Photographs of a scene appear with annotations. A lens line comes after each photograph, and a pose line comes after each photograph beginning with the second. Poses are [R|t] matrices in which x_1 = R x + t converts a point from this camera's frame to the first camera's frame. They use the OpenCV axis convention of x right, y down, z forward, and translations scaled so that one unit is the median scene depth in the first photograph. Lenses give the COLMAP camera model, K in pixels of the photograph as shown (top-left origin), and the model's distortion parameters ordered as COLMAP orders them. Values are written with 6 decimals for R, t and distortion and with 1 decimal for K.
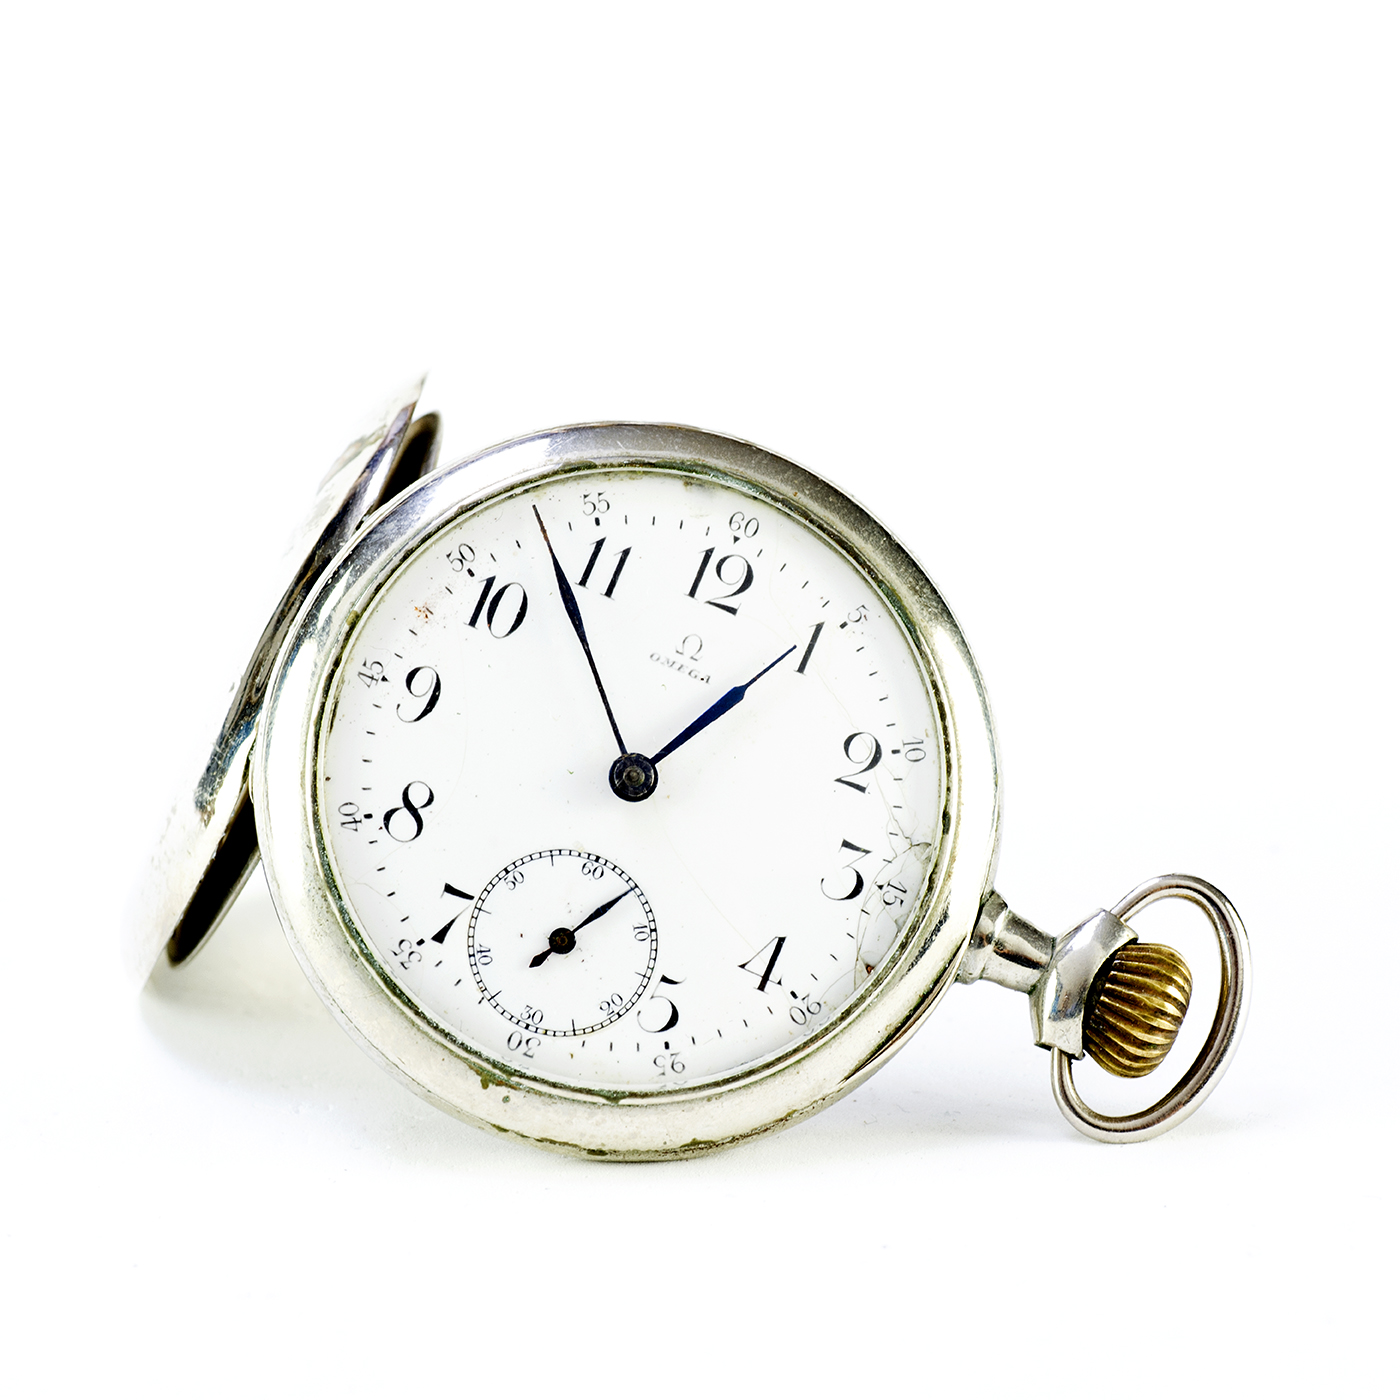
lens RADIAL K [[6083.6, 0, 699.5], [0, 6083.6, 700.4], [0, 0, 1]] dist [0.237279, 0.000000]
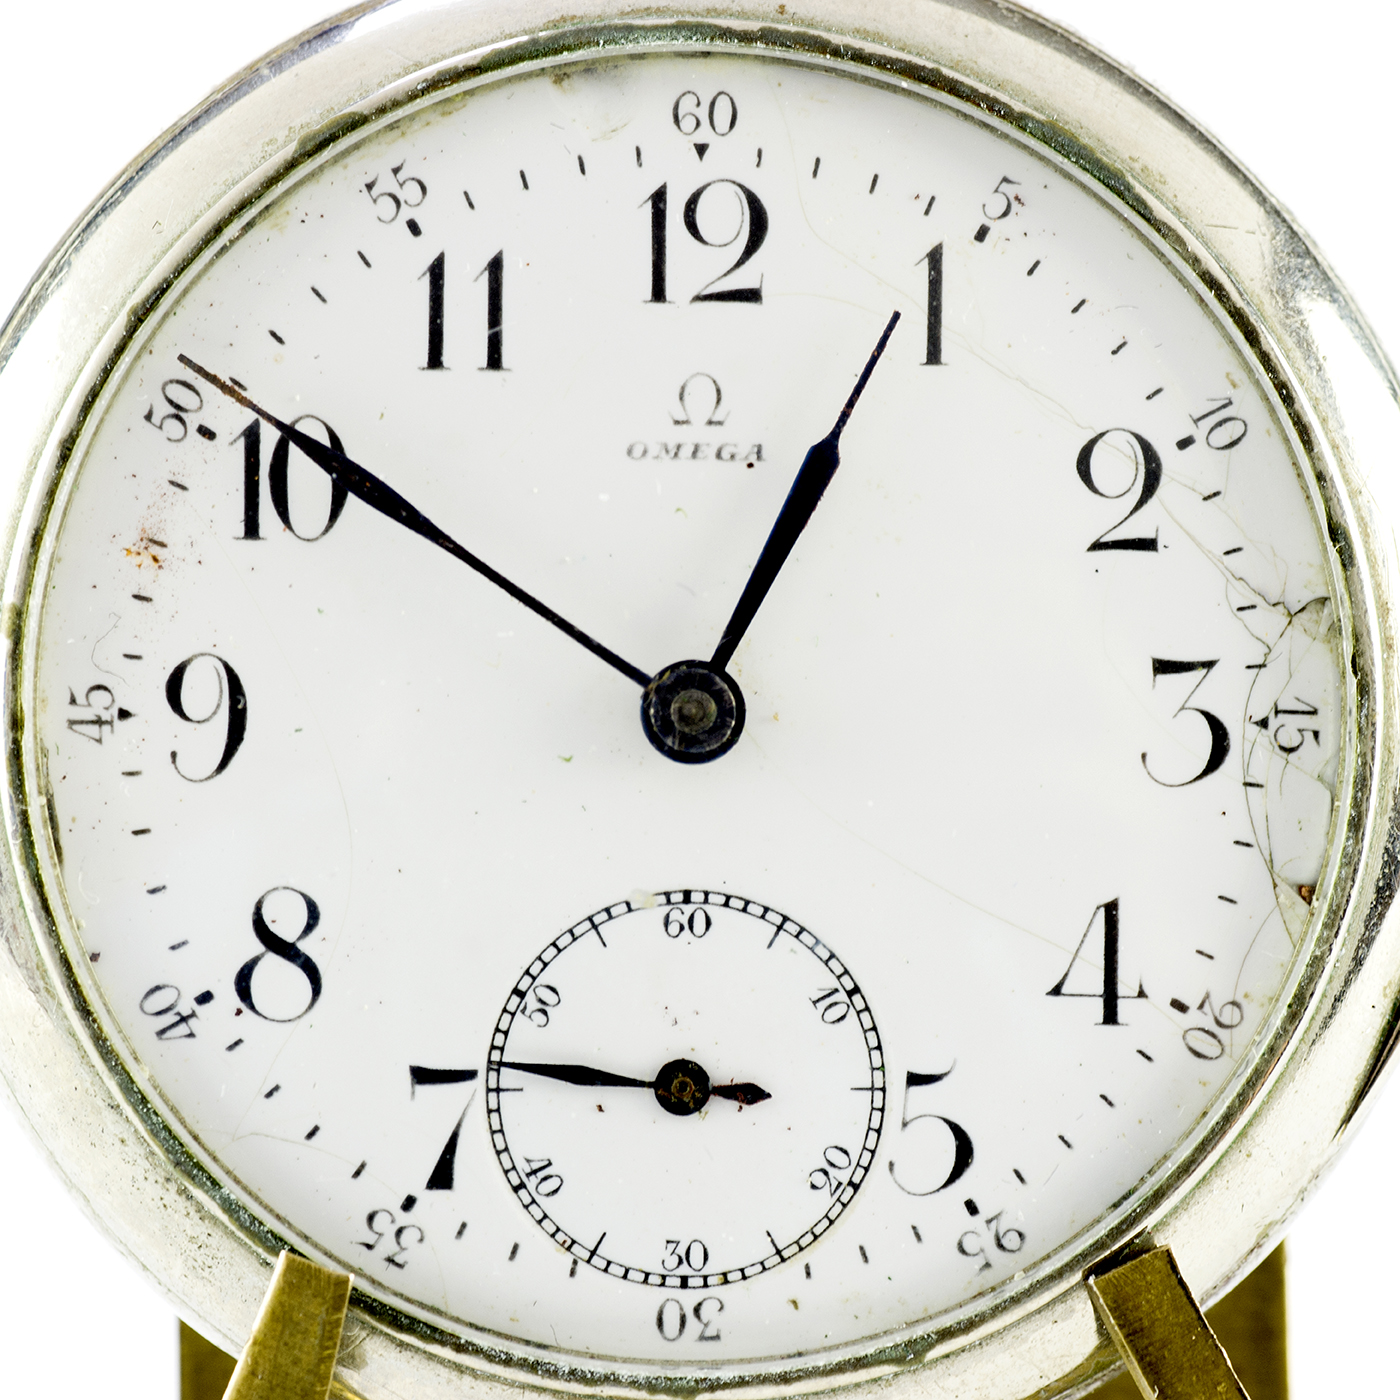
lens RADIAL K [[6083.6, 0, 701.0], [0, 6083.6, 698.7], [0, 0, 1]] dist [0.237279, 0.000000]
pose [[0.926048, -0.375849, -0.034225, 0.006245], [0.377045, 0.917399, 0.127345, -0.047976], [-0.016465, -0.130832, 0.991268, 0.532319]]
